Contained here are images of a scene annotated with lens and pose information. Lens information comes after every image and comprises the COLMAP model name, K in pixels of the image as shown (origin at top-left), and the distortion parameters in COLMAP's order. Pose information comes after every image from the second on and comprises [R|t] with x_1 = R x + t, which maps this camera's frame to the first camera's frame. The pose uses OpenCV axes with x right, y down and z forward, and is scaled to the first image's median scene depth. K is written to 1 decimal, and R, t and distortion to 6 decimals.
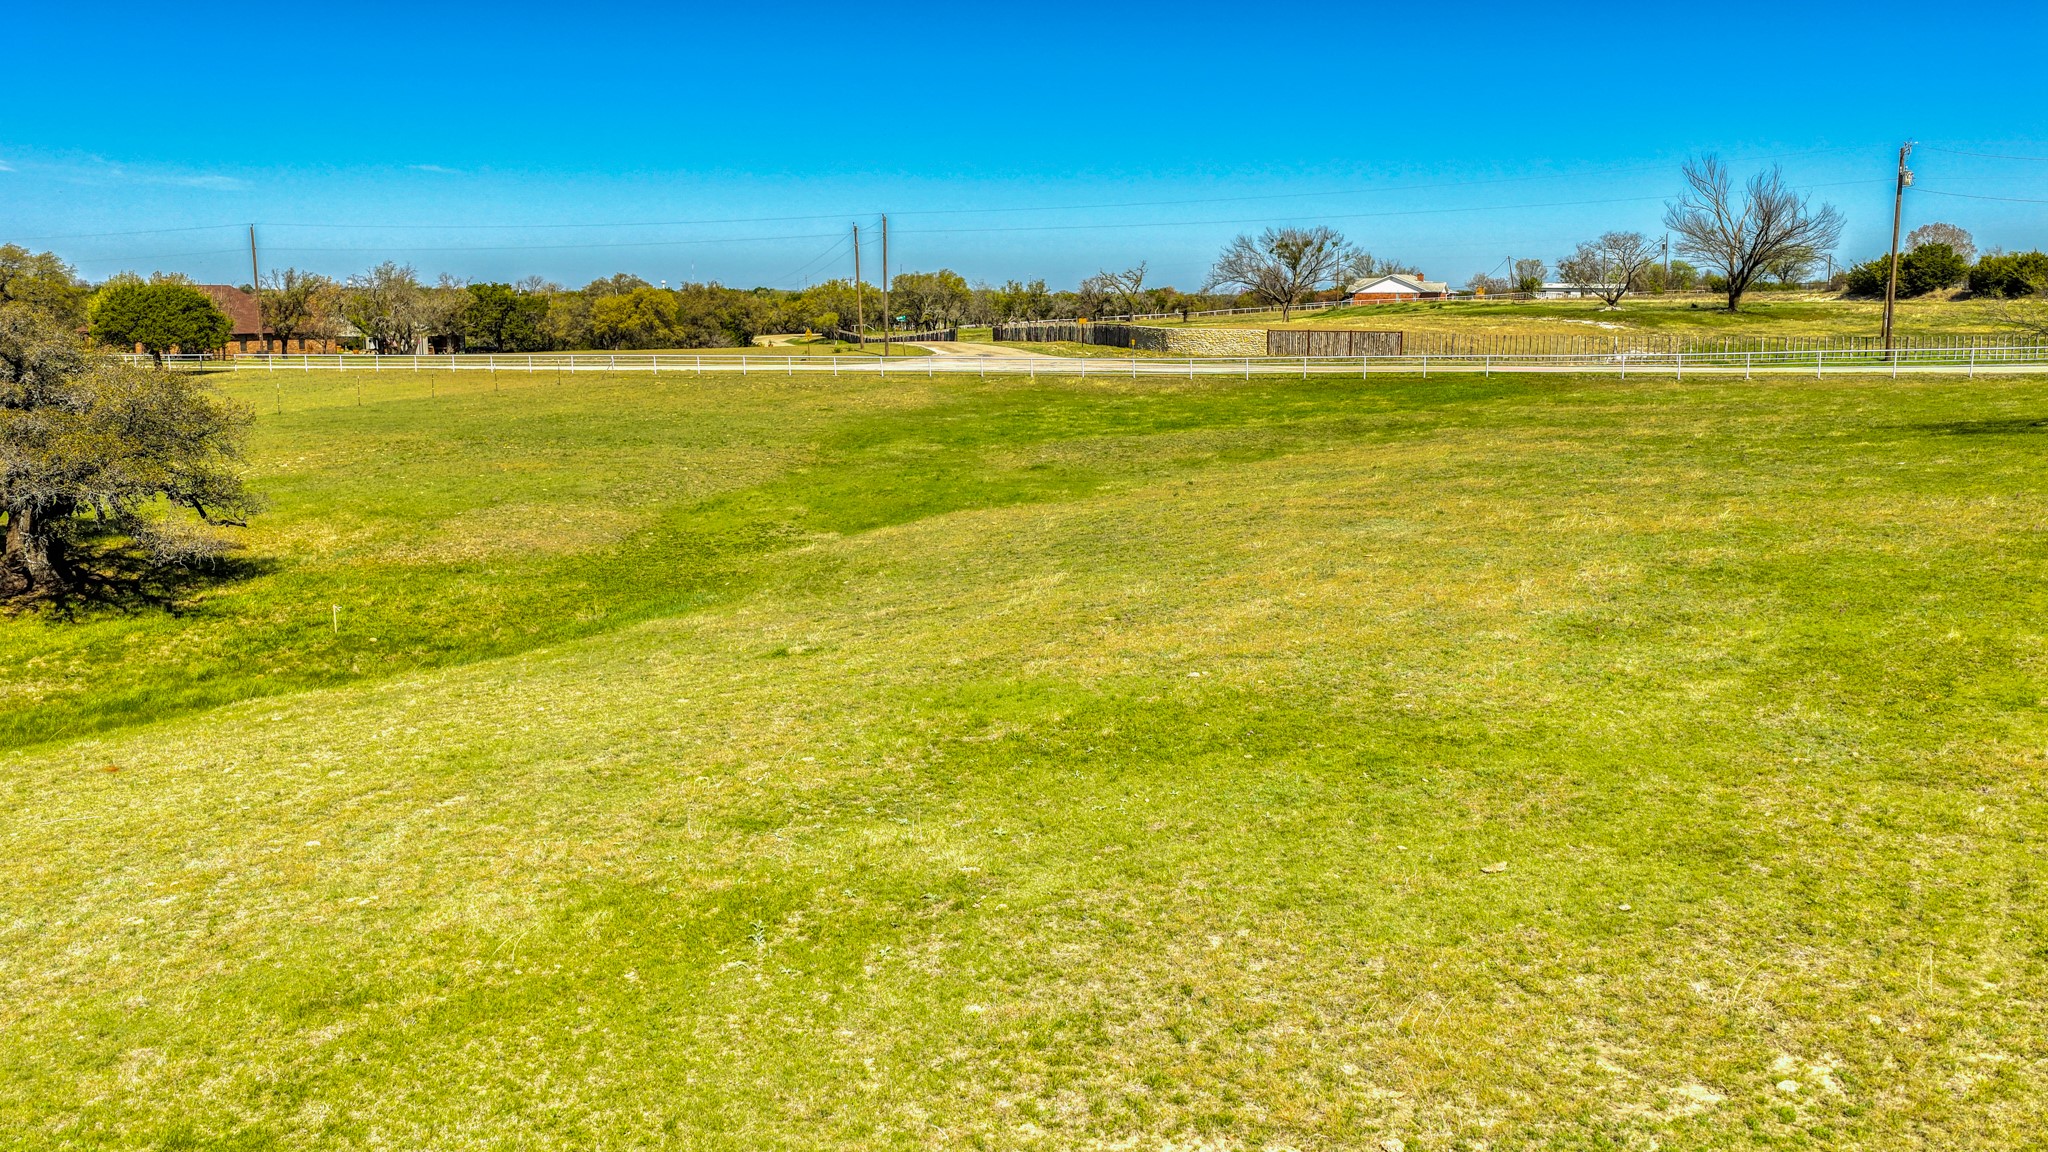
lens RADIAL K [[1711.3, 0, 1023.7], [0, 1711.3, 576.9], [0, 0, 1]] dist [0.003214, 0.016184]
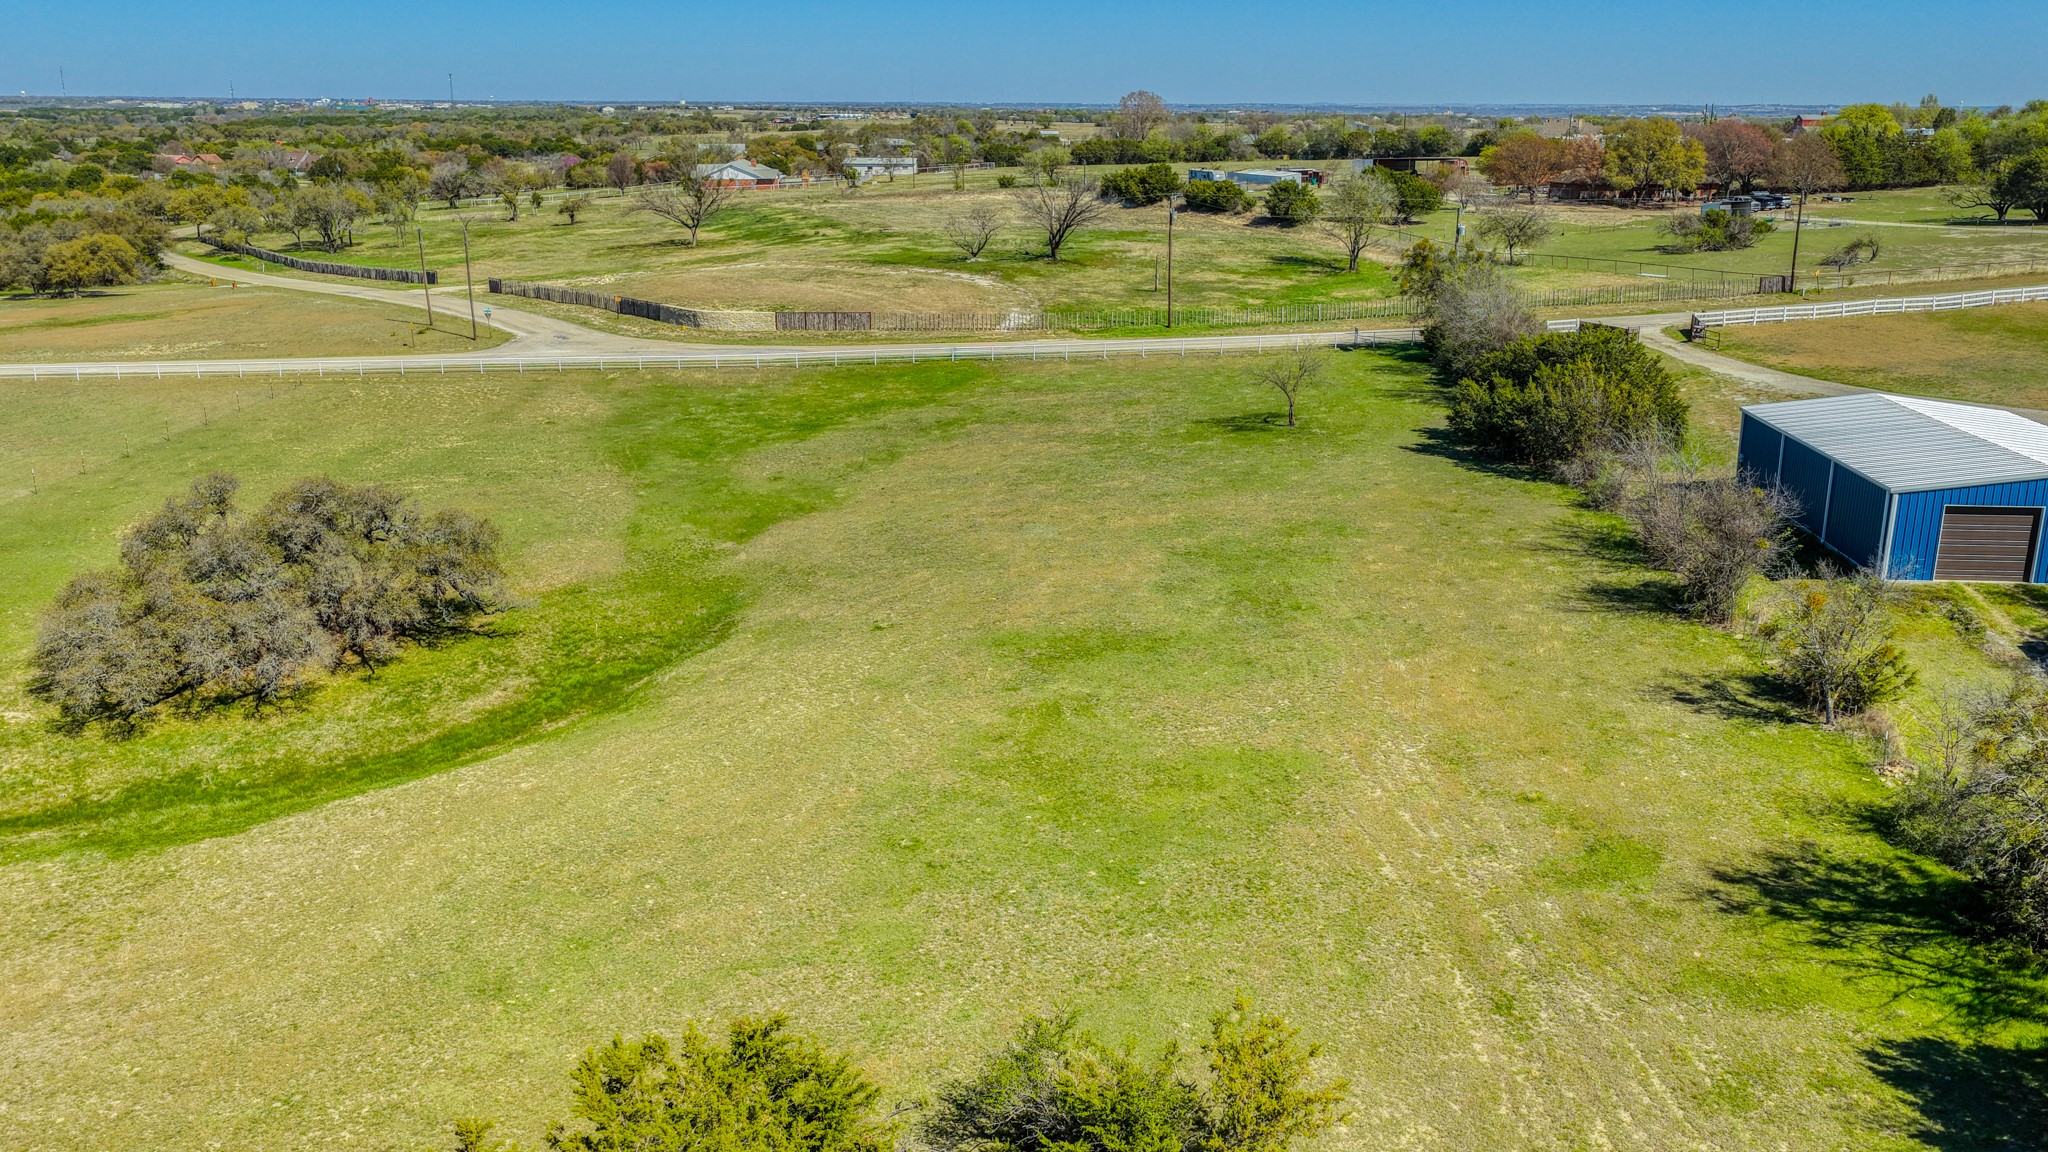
lens RADIAL K [[1711.3, 0, 1024.2], [0, 1711.3, 575.7], [0, 0, 1]] dist [0.003214, 0.016184]
pose [[0.909902, -0.115916, 0.398299, -0.222980], [0.071401, 0.989598, 0.124887, -0.078708], [-0.408633, -0.085196, 0.908714, -0.331098]]
